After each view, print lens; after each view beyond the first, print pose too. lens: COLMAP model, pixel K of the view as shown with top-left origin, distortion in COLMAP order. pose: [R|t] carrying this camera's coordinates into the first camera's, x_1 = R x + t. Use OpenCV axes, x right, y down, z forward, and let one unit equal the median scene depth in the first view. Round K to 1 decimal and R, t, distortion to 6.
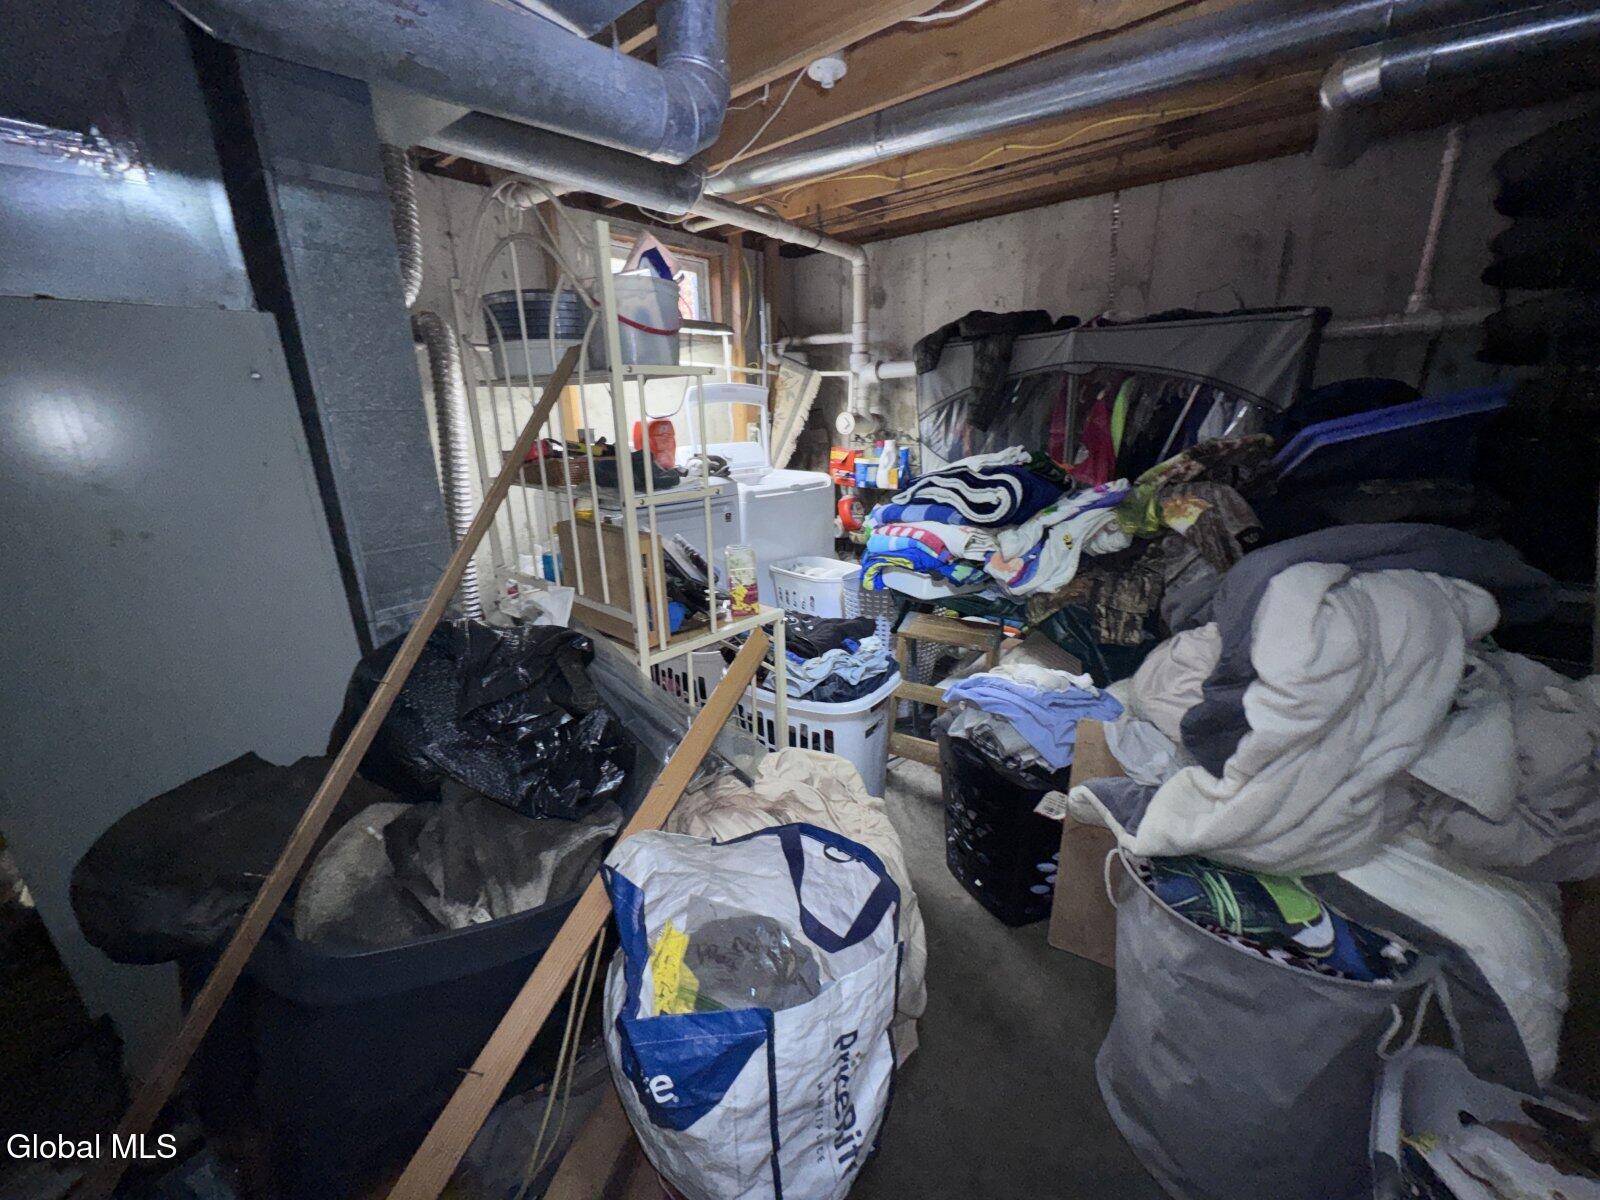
lens RADIAL K [[640.4, 0, 799.9], [0, 640.4, 601.8], [0, 0, 1]] dist [-0.000258, 0.001362]
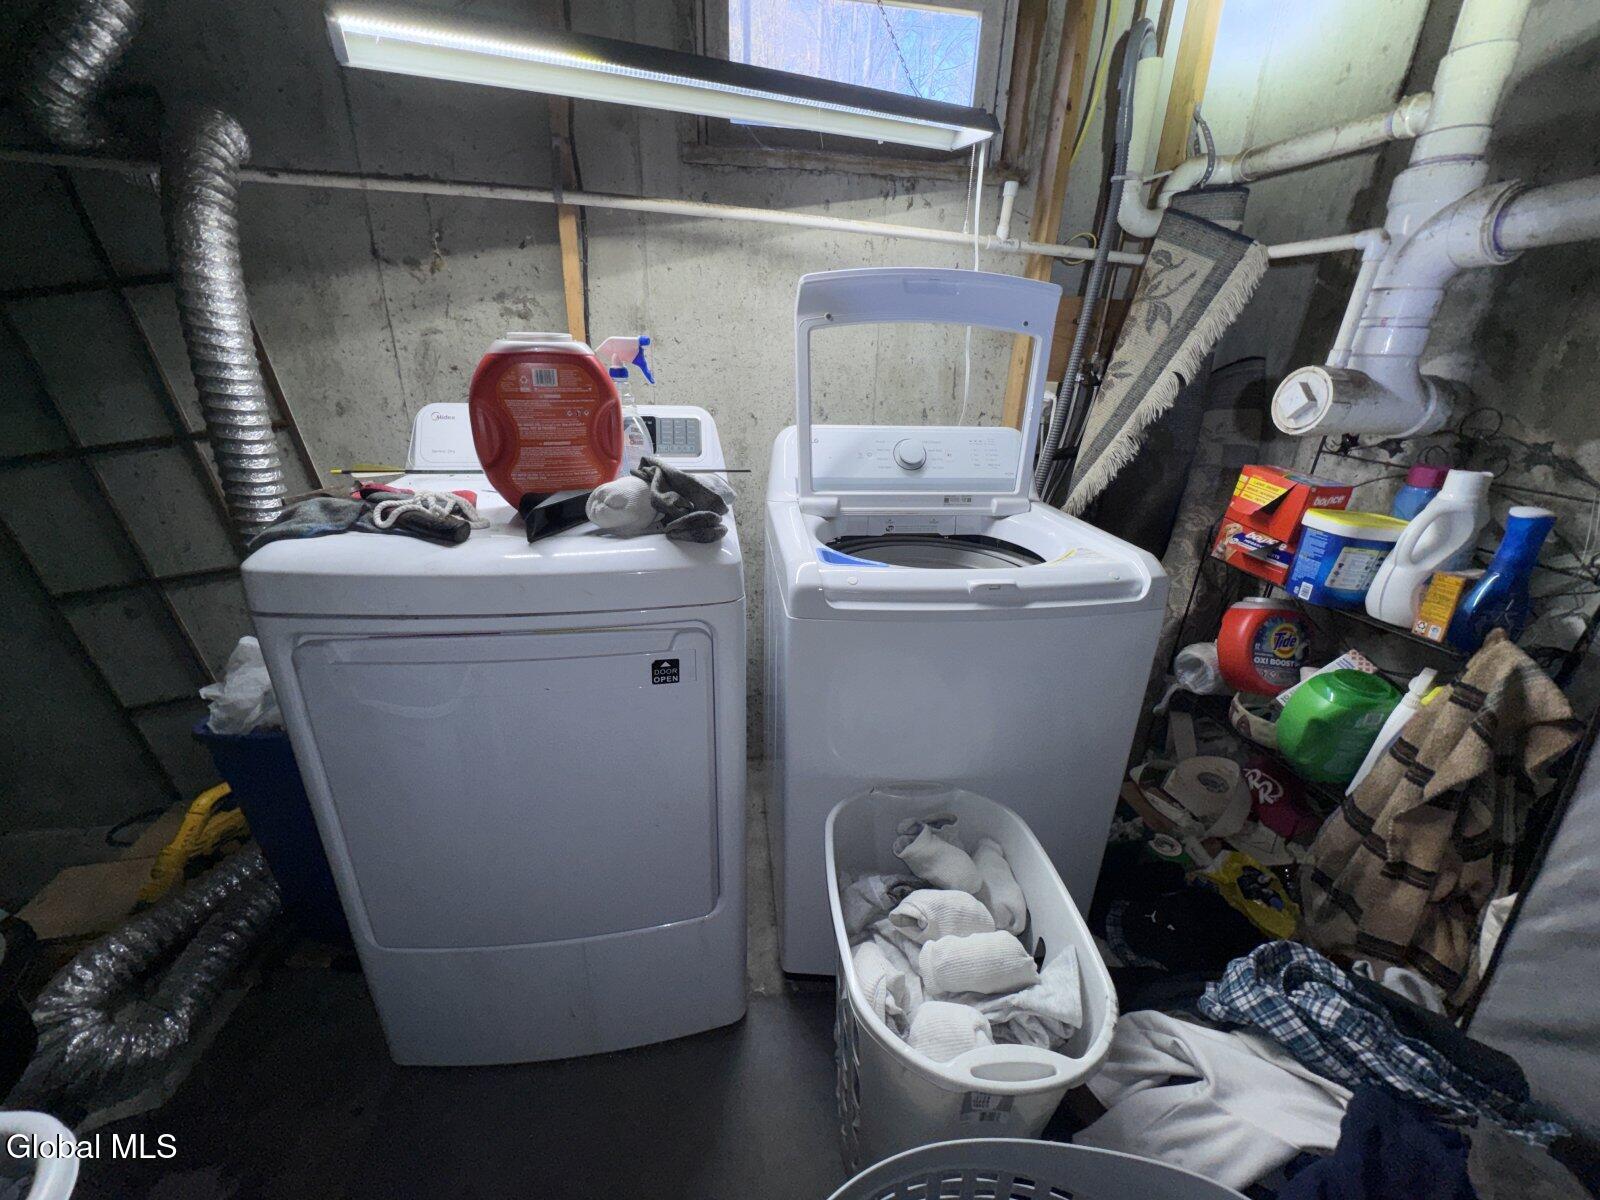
lens RADIAL K [[640.4, 0, 803.8], [0, 640.4, 601.1], [0, 0, 1]] dist [-0.000258, 0.001362]
pose [[0.775985, 0.262009, -0.573759, 0.085185], [-0.220809, 0.964924, 0.142001, -0.164953], [0.590839, 0.016501, 0.806621, 0.569013]]
